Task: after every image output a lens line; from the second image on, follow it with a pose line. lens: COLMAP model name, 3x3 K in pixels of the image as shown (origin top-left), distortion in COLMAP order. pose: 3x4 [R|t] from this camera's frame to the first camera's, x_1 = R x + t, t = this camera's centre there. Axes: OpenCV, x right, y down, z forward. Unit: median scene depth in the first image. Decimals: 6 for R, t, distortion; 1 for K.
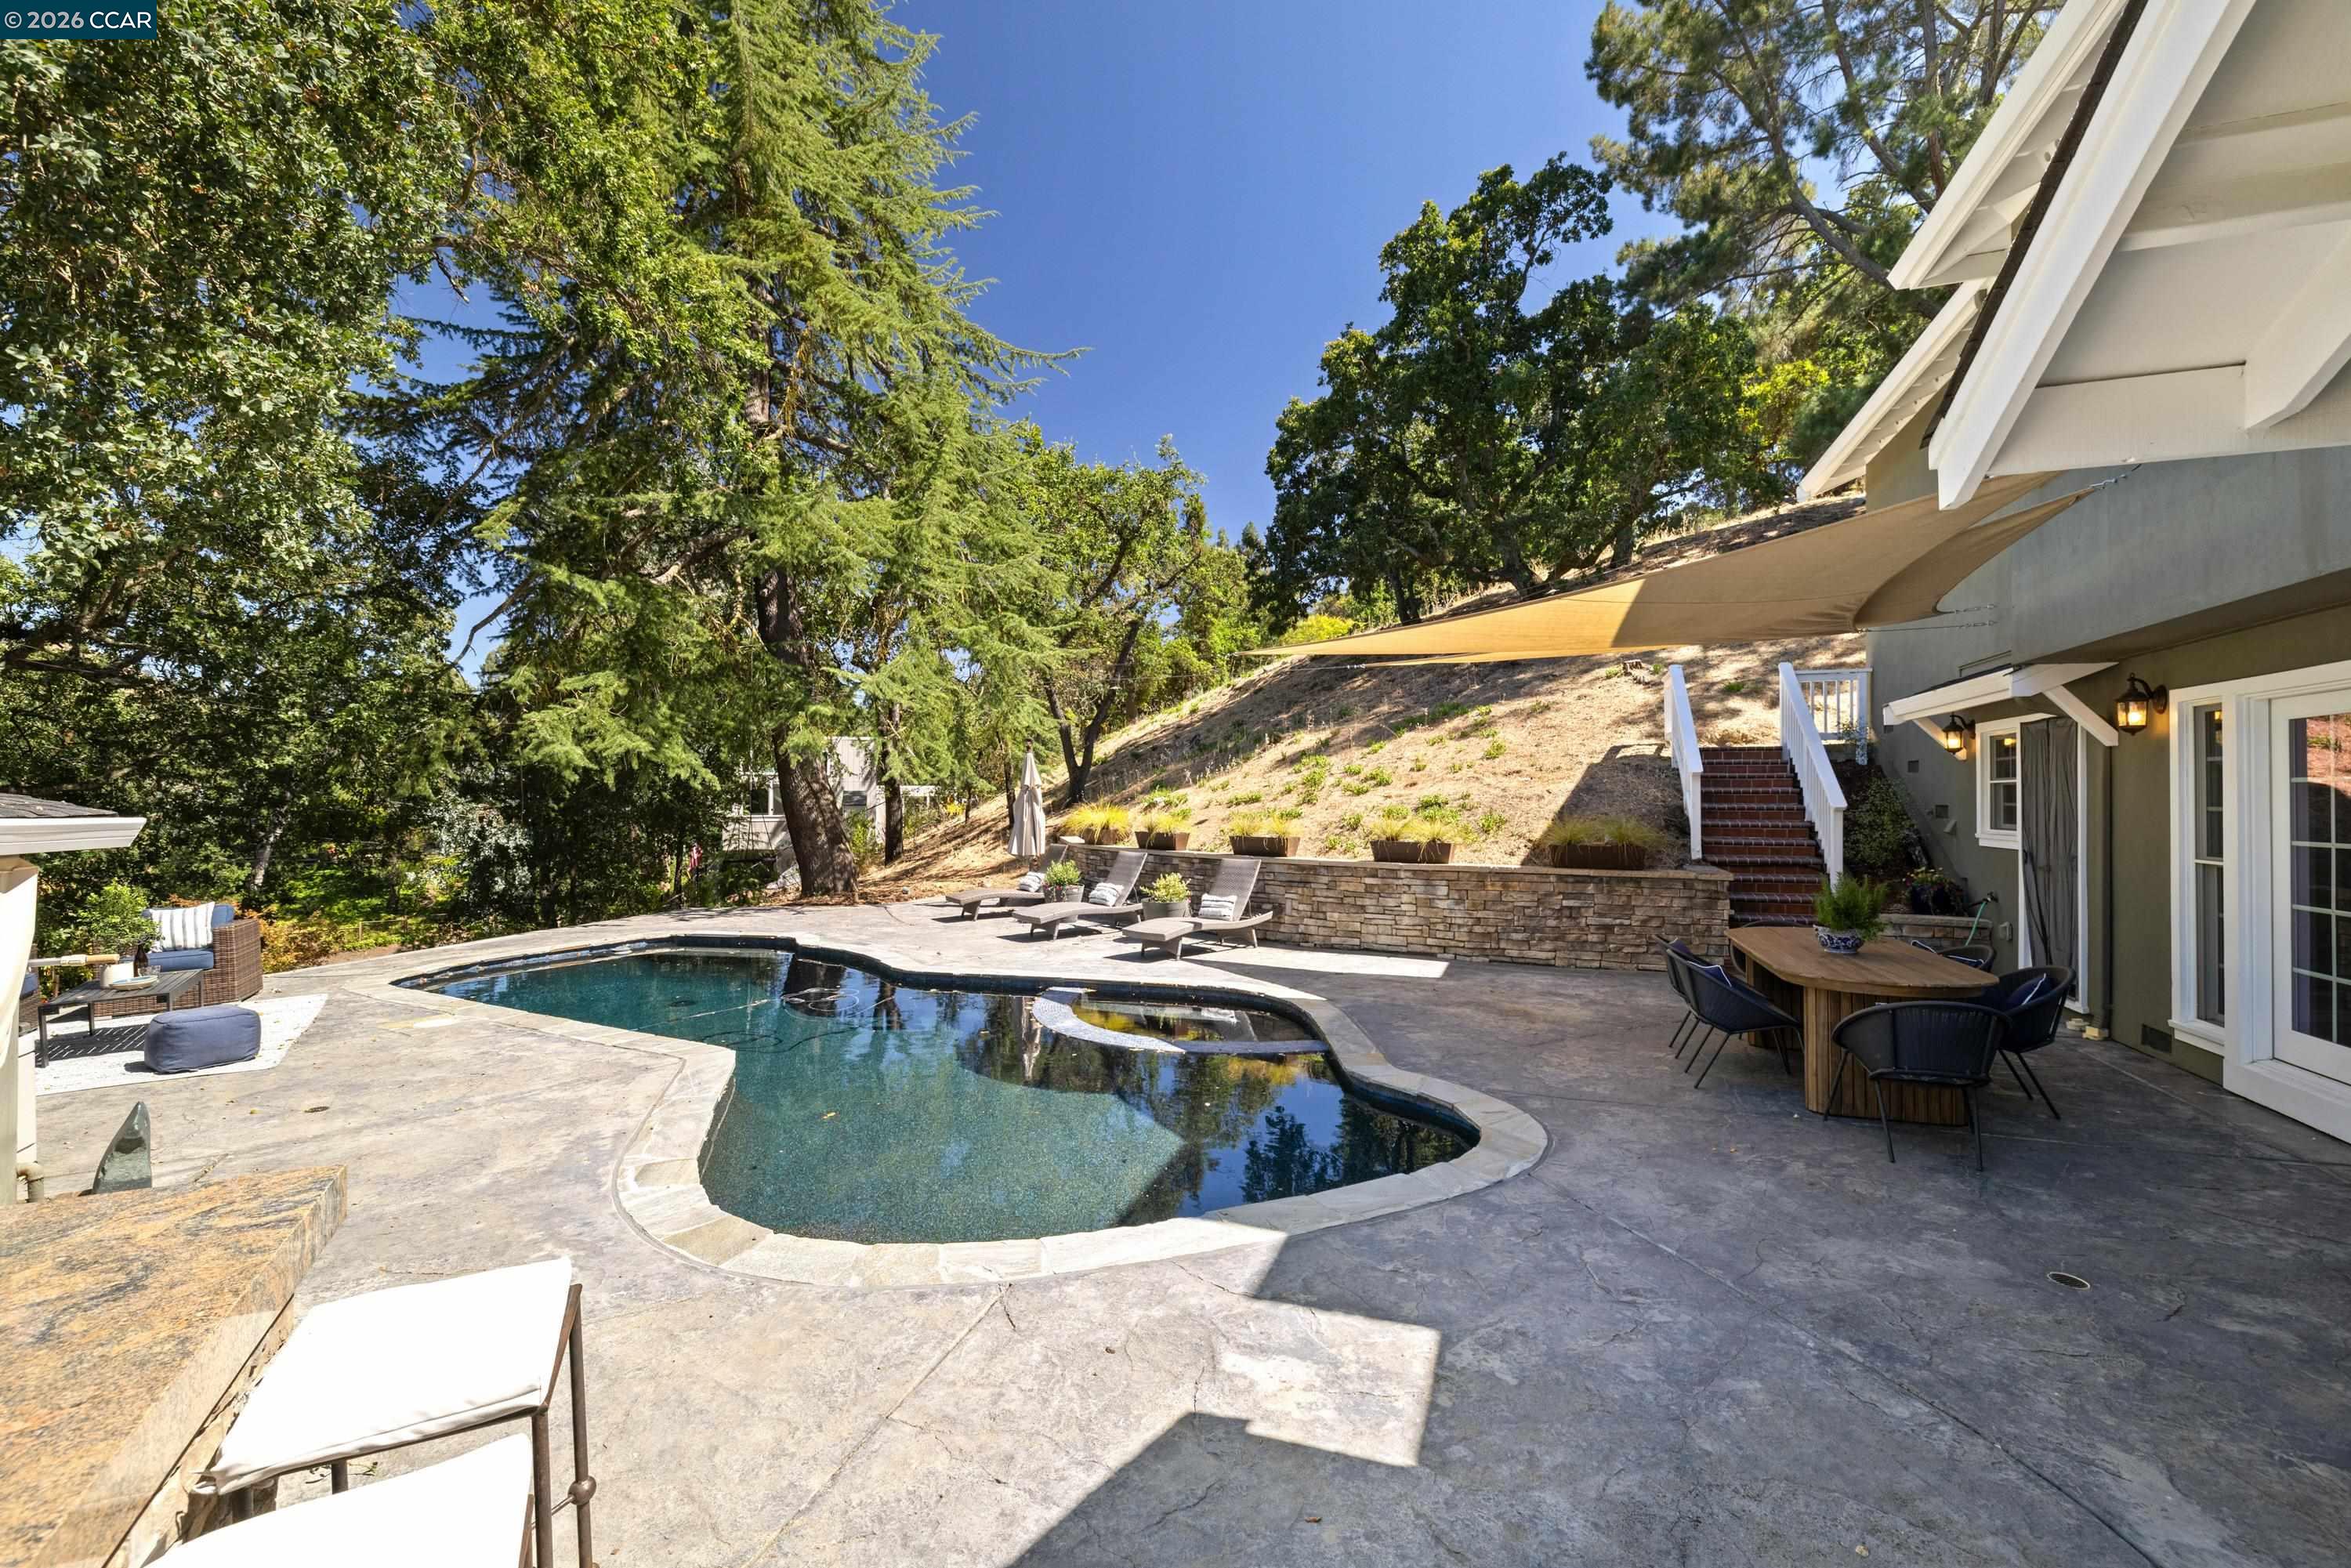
lens RADIAL K [[1026.3, 0, 1180.2], [0, 1026.3, 772.3], [0, 0, 1]] dist [0.000794, 0.000162]
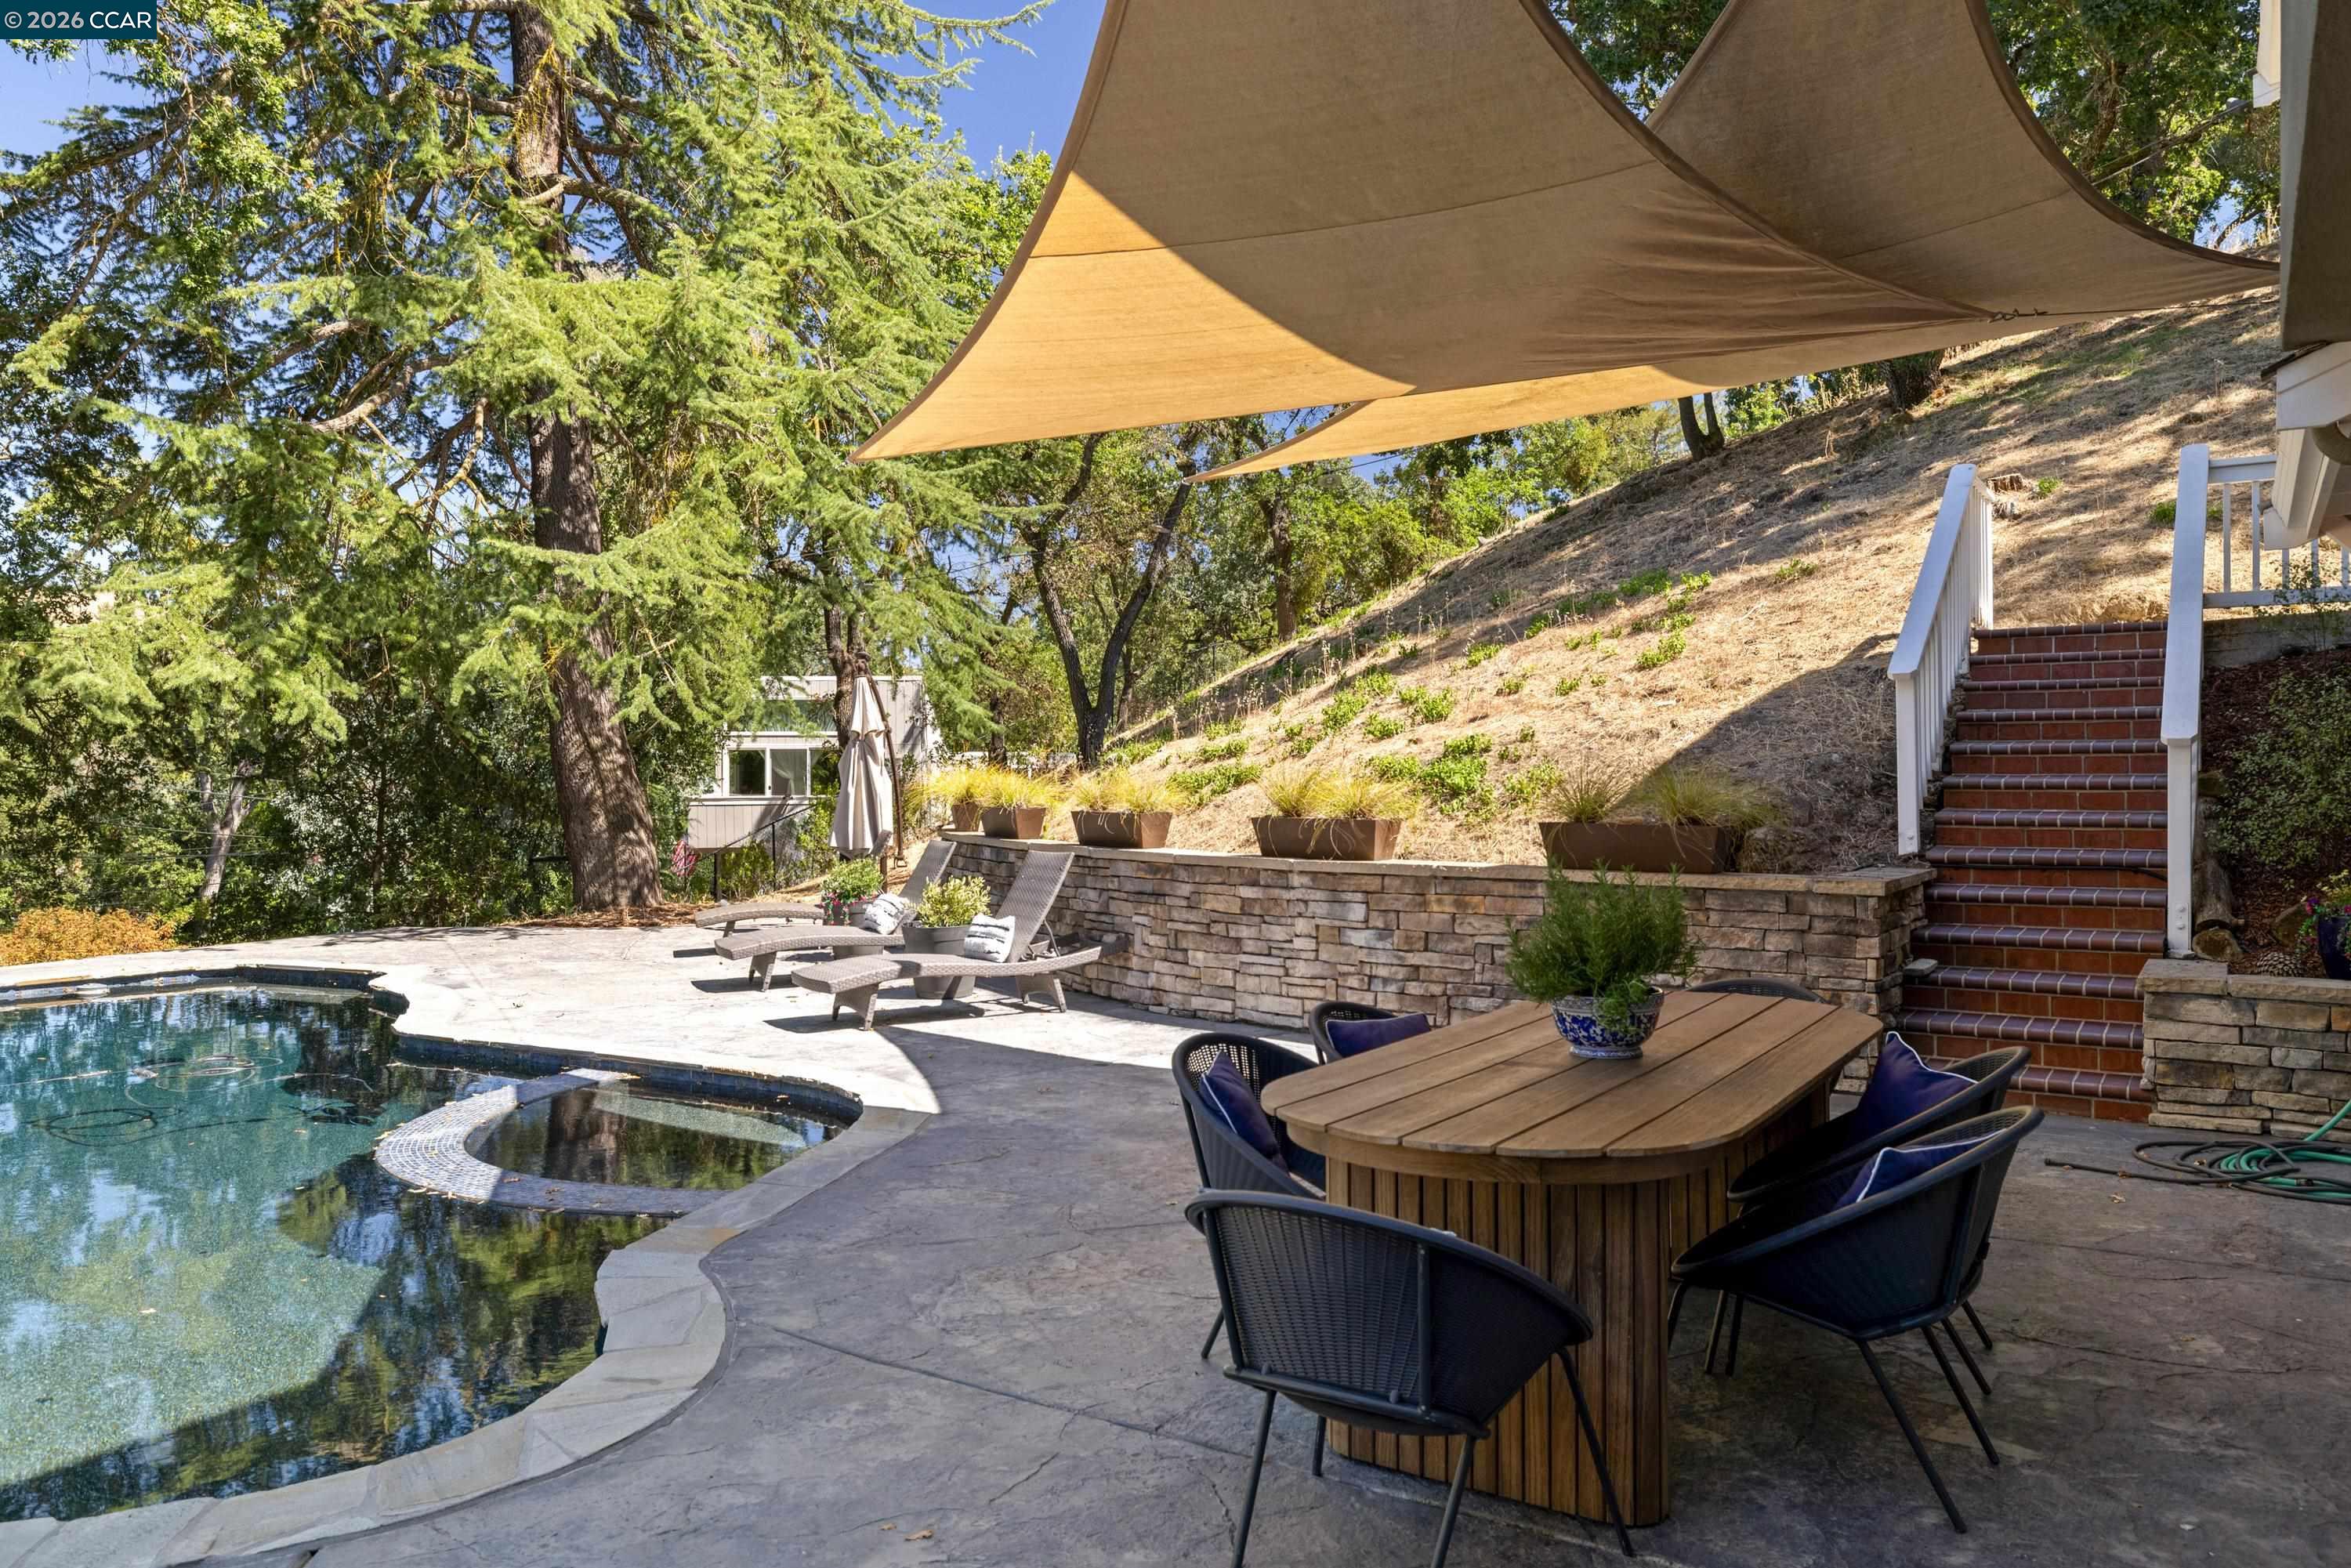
lens RADIAL K [[1600.9, 0, 1176.1], [0, 1600.9, 775.9], [0, 0, 1]] dist [-0.003998, -0.003865]
pose [[0.969565, -0.006402, -0.244752, 0.334881], [0.012050, 0.999694, 0.021585, 0.026200], [0.244539, -0.023878, 0.969345, 0.183467]]
